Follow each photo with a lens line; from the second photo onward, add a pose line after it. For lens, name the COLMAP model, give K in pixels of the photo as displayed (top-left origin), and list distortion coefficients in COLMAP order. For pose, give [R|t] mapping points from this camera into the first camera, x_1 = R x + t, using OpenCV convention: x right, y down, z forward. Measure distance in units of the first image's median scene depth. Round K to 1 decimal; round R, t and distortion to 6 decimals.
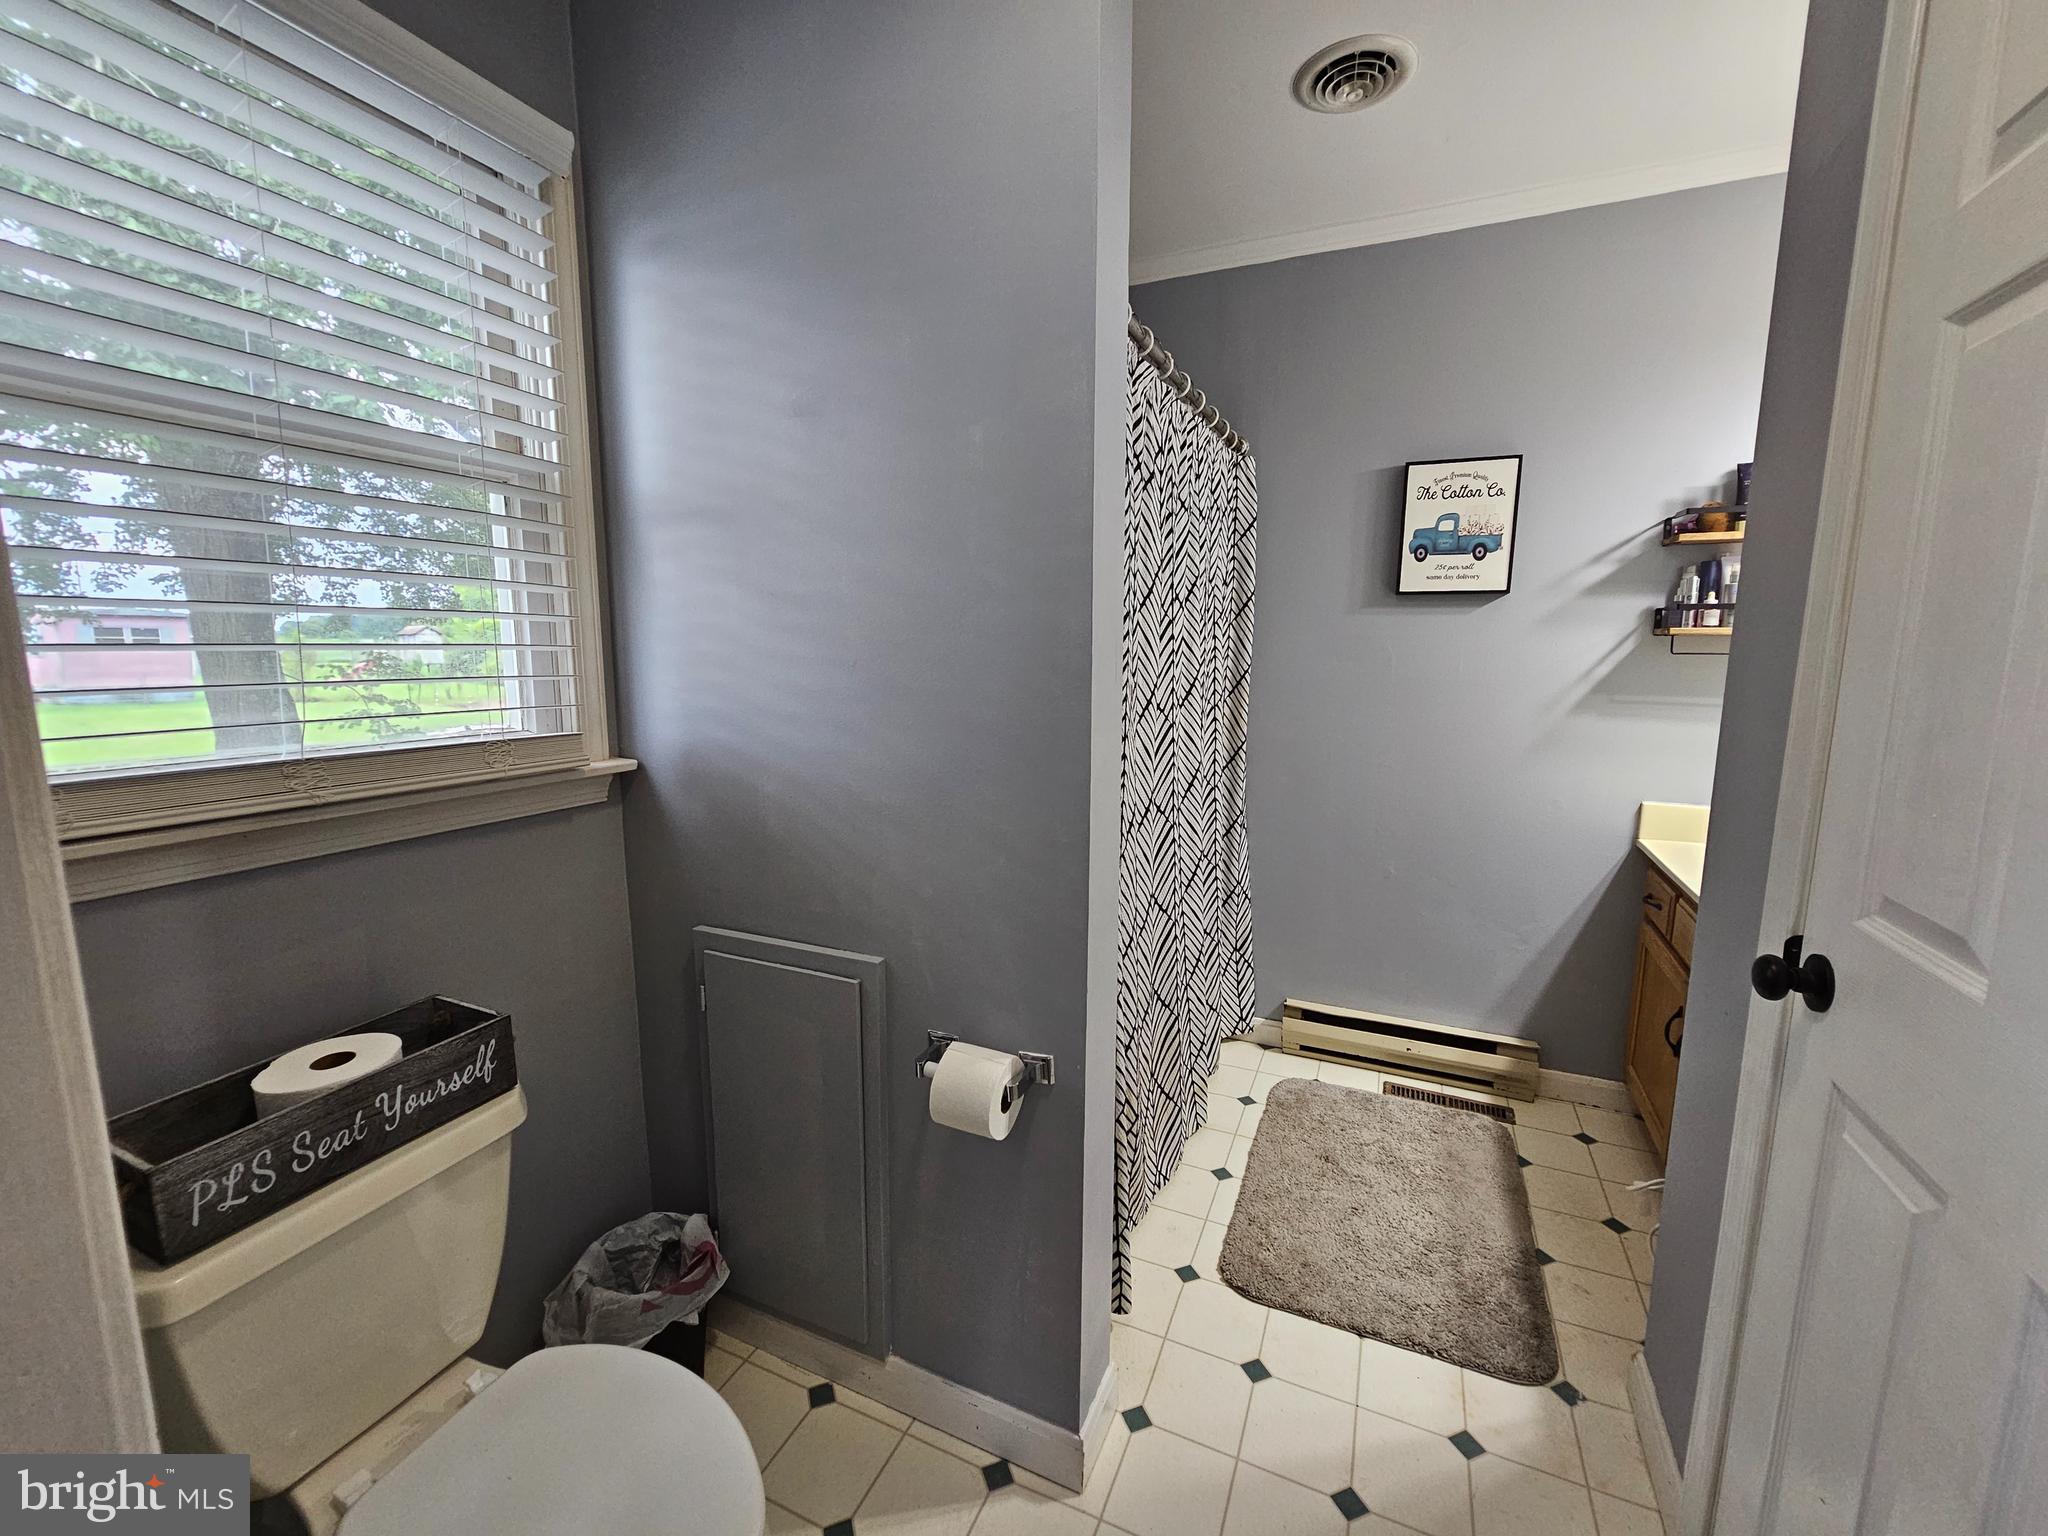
lens RADIAL K [[836.7, 0, 1021.5], [0, 836.7, 768.6], [0, 0, 1]] dist [-0.002734, -0.000852]
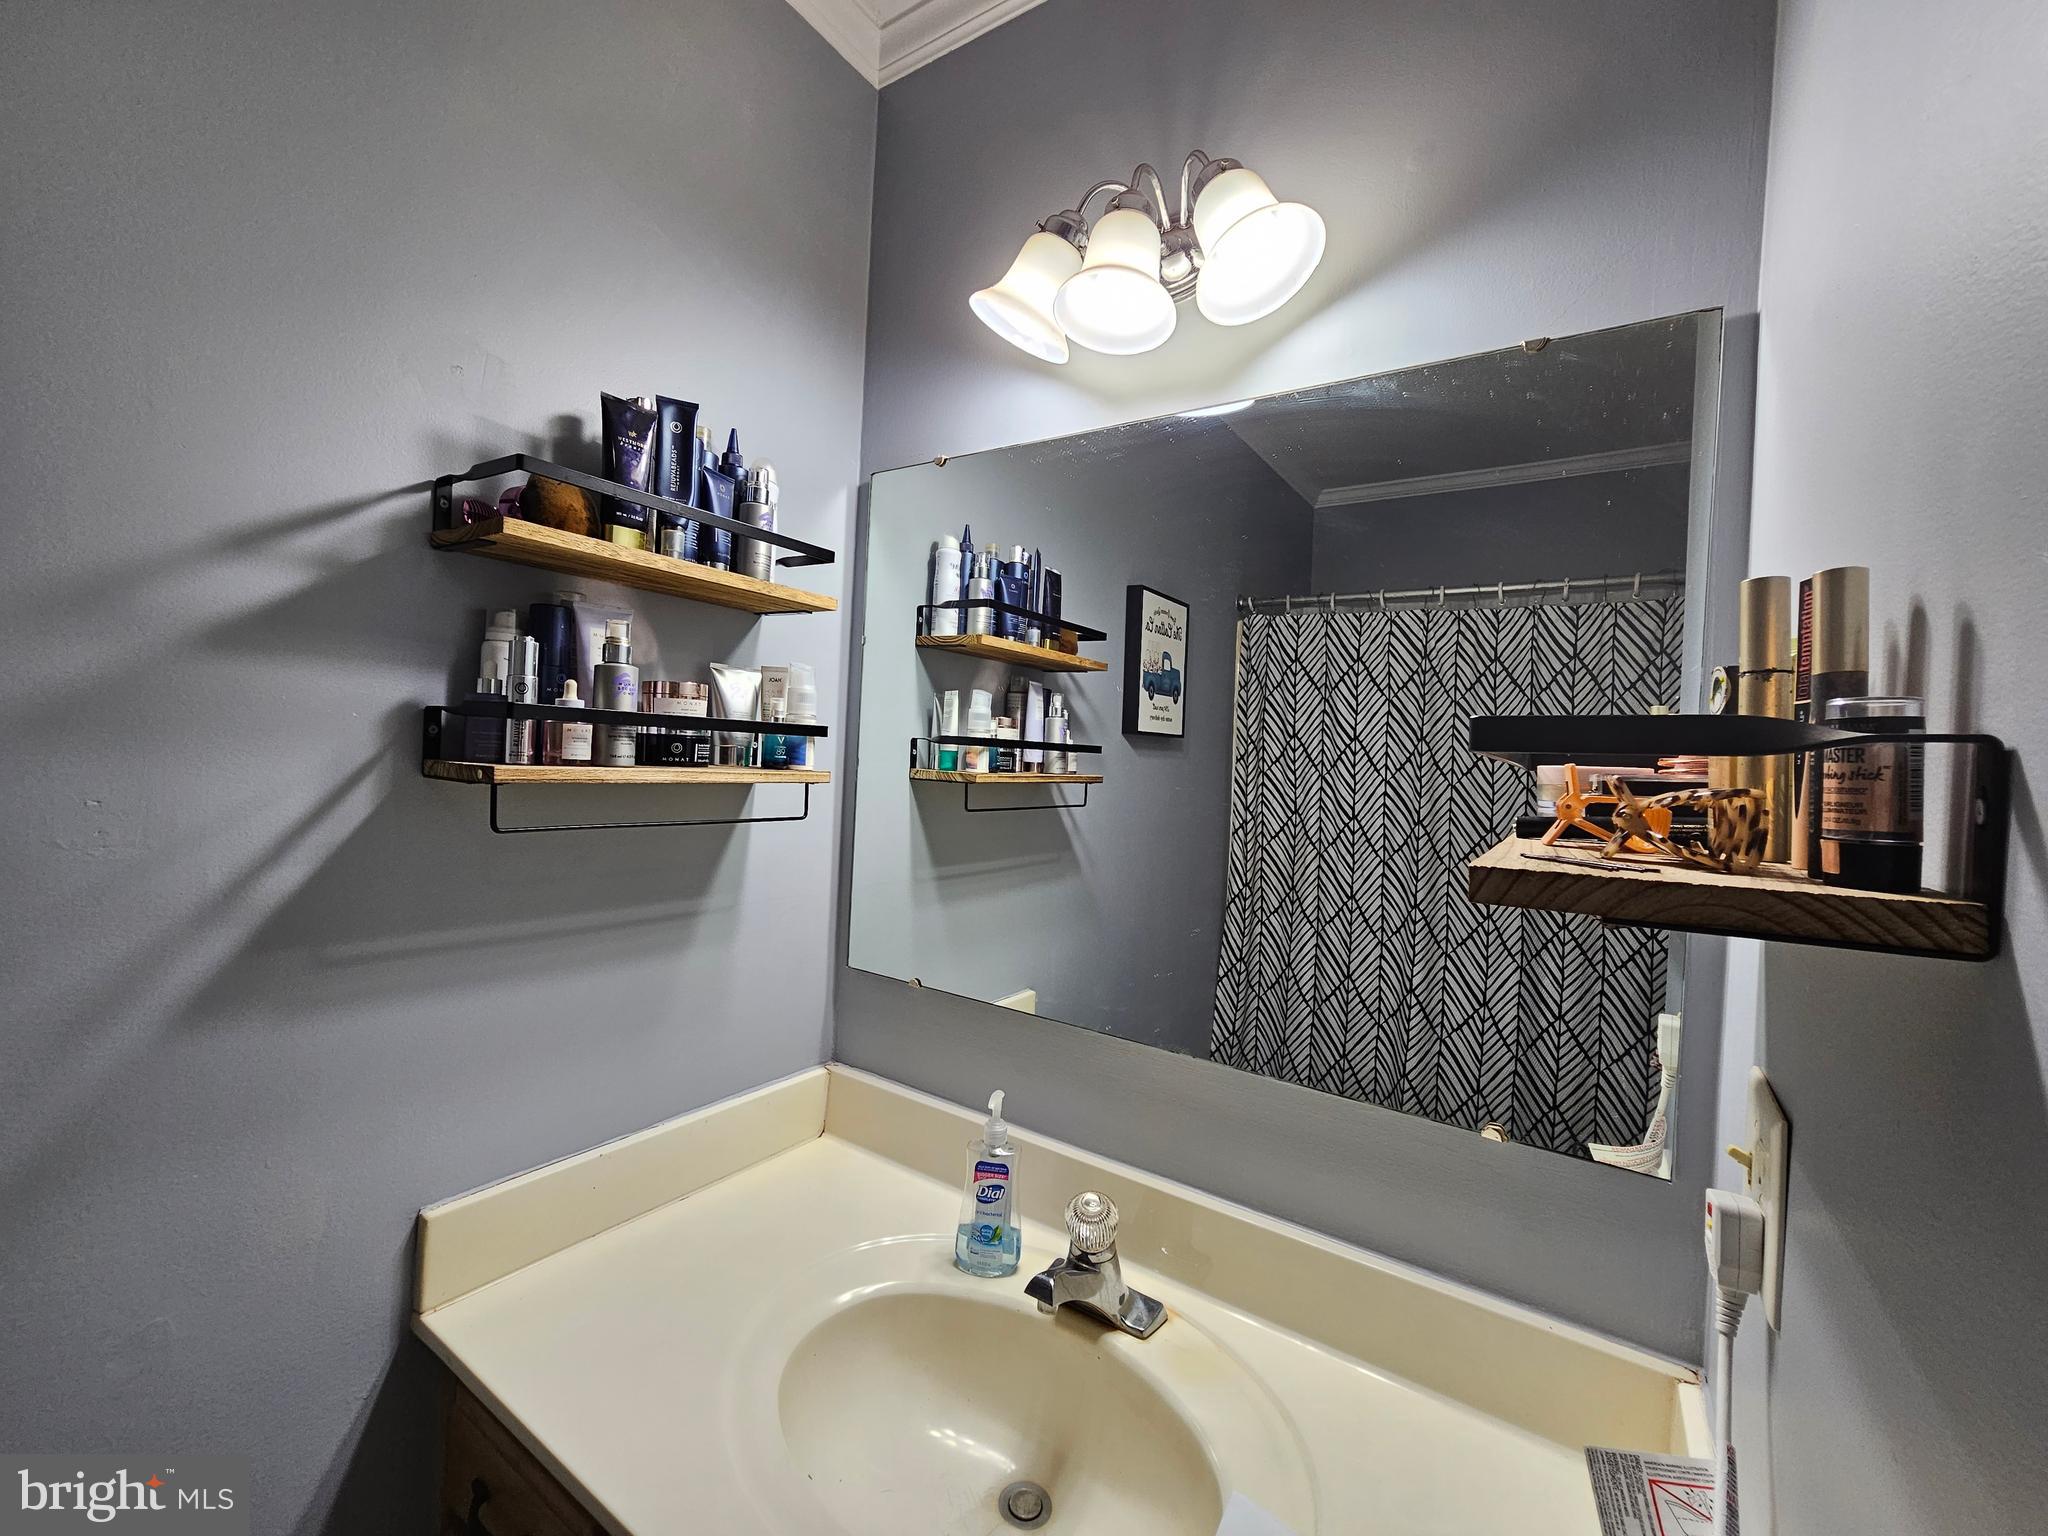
lens RADIAL K [[836.7, 0, 1022.1], [0, 836.7, 757.5], [0, 0, 1]] dist [-0.002734, -0.000852]
pose [[0.158360, 0.007322, 0.987354, 0.438449], [0.098726, 0.994844, -0.023212, -0.136573], [-0.982433, 0.101154, 0.156820, 0.692464]]
